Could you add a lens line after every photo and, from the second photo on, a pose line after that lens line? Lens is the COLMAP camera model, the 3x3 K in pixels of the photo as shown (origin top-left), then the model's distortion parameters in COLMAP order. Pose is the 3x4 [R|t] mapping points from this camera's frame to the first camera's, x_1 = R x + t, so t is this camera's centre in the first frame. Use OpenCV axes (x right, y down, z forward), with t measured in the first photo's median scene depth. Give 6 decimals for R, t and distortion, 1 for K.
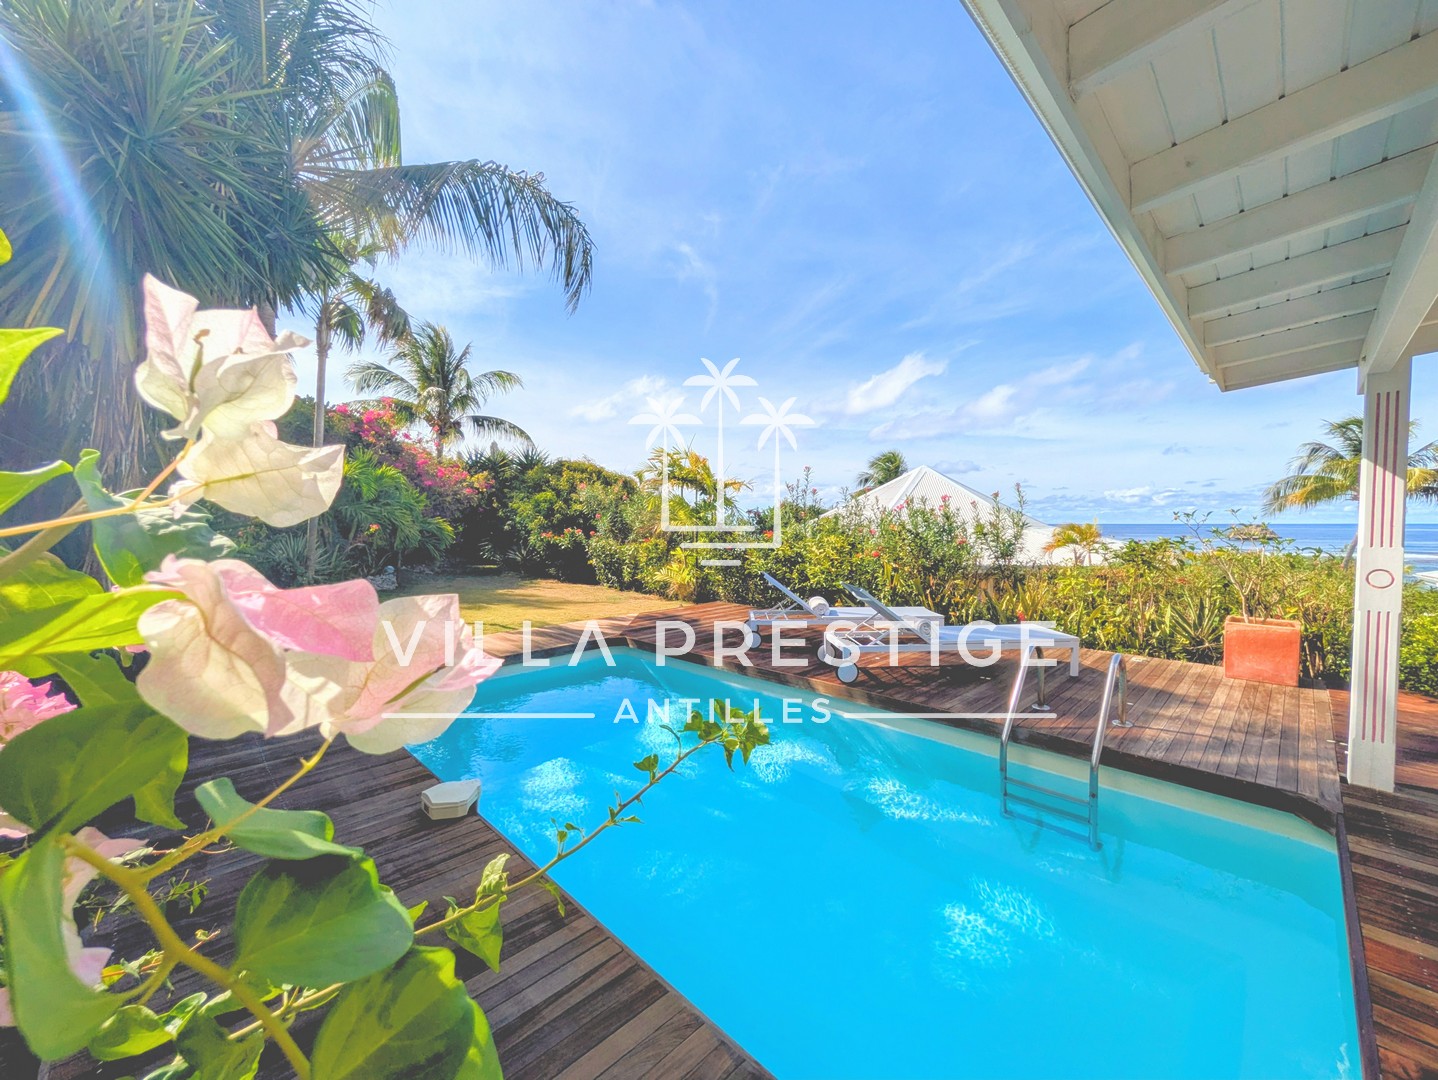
lens RADIAL K [[571.2, 0, 714.2], [0, 571.2, 538.1], [0, 0, 1]] dist [-0.000029, 0.000431]
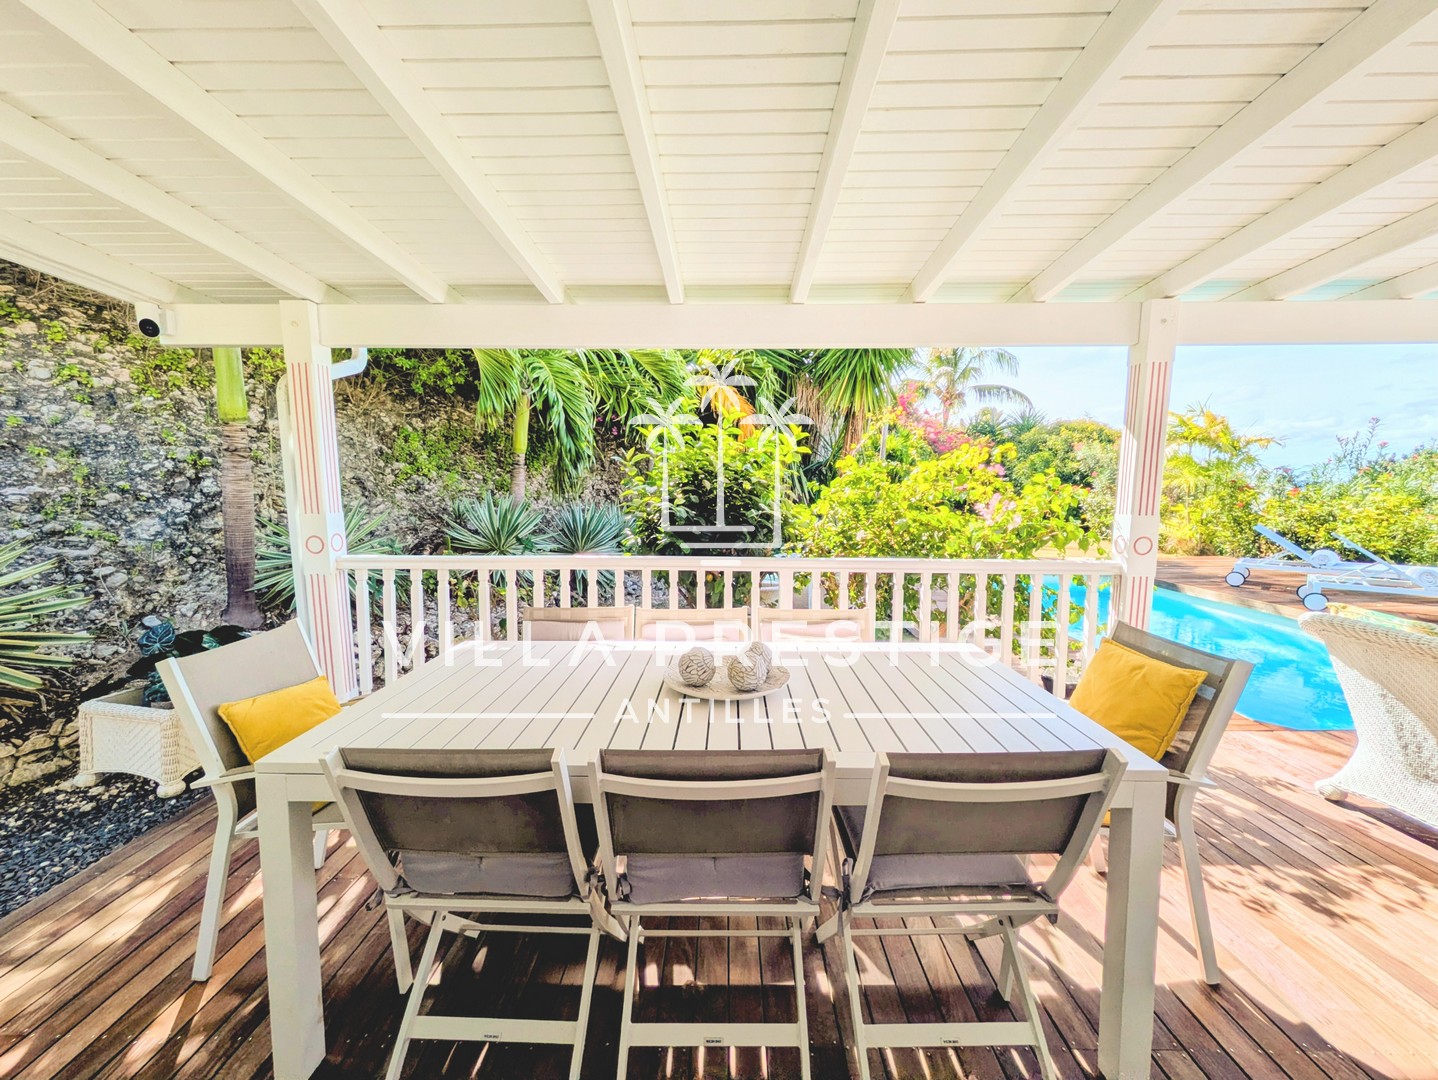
lens RADIAL K [[571.2, 0, 712.7], [0, 571.2, 540.7], [0, 0, 1]] dist [-0.000029, 0.000431]
pose [[0.700265, 0.075676, -0.709861, 0.061645], [-0.017383, 0.995878, 0.089020, 0.003883], [0.713672, -0.049998, 0.698694, -0.258191]]
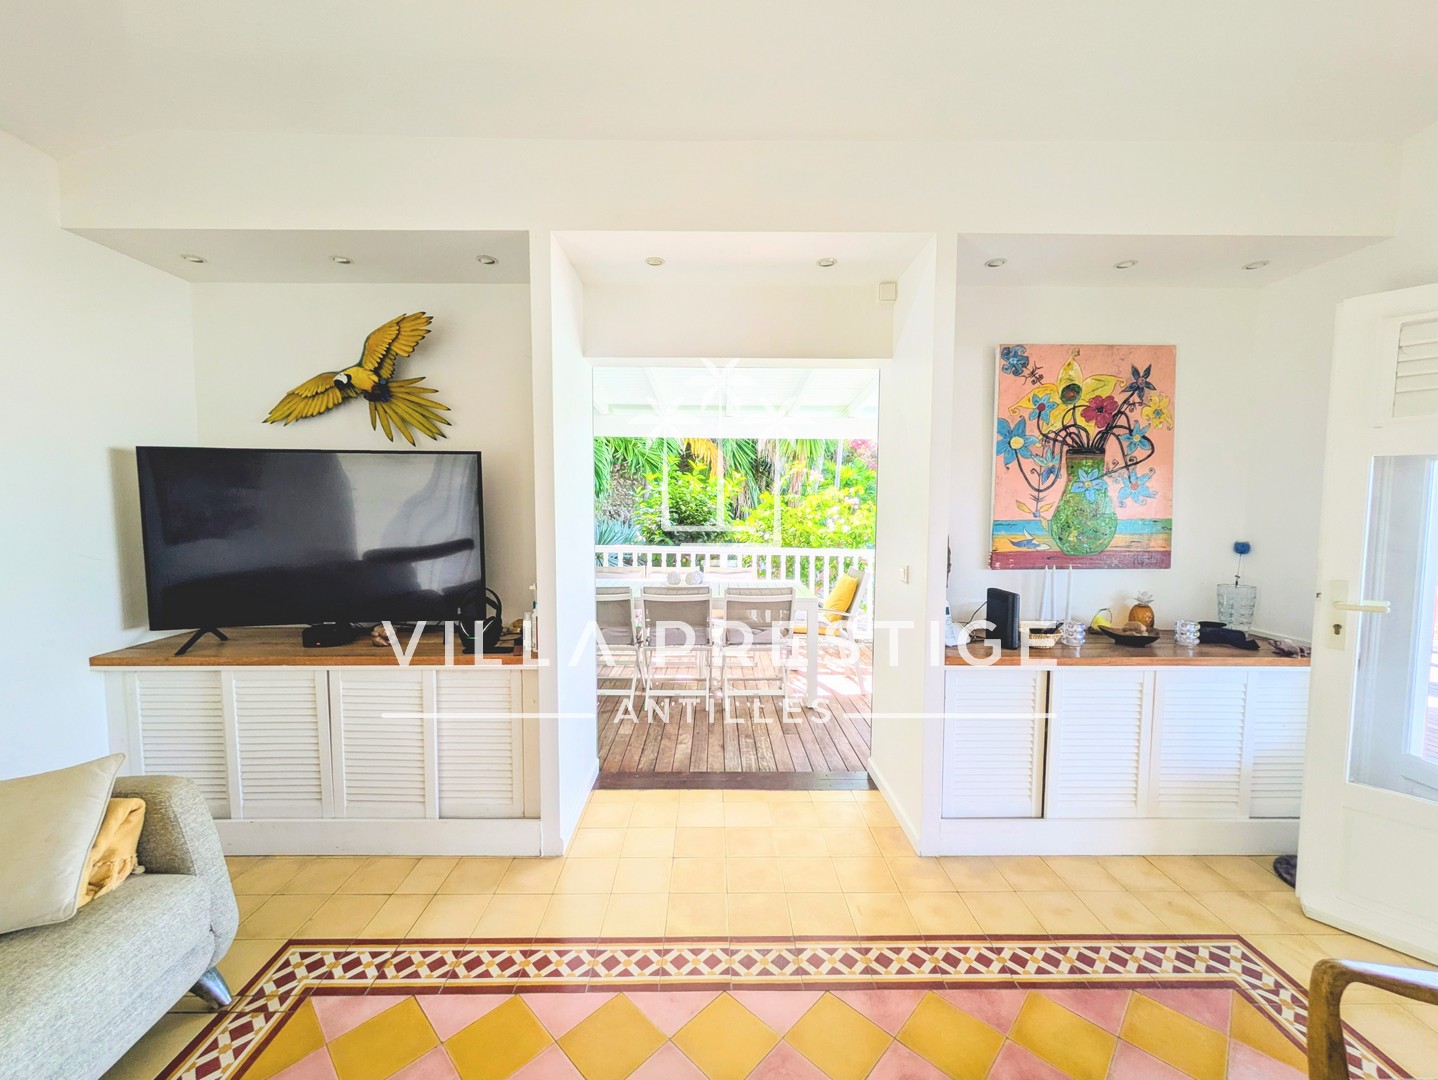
lens RADIAL K [[571.2, 0, 716.8], [0, 571.2, 541.2], [0, 0, 1]] dist [-0.000029, 0.000431]
pose [[0.720439, 0.055111, -0.691325, 0.359500], [-0.027898, 0.998334, 0.050513, 0.004569], [0.692957, -0.017105, 0.720776, -0.519236]]
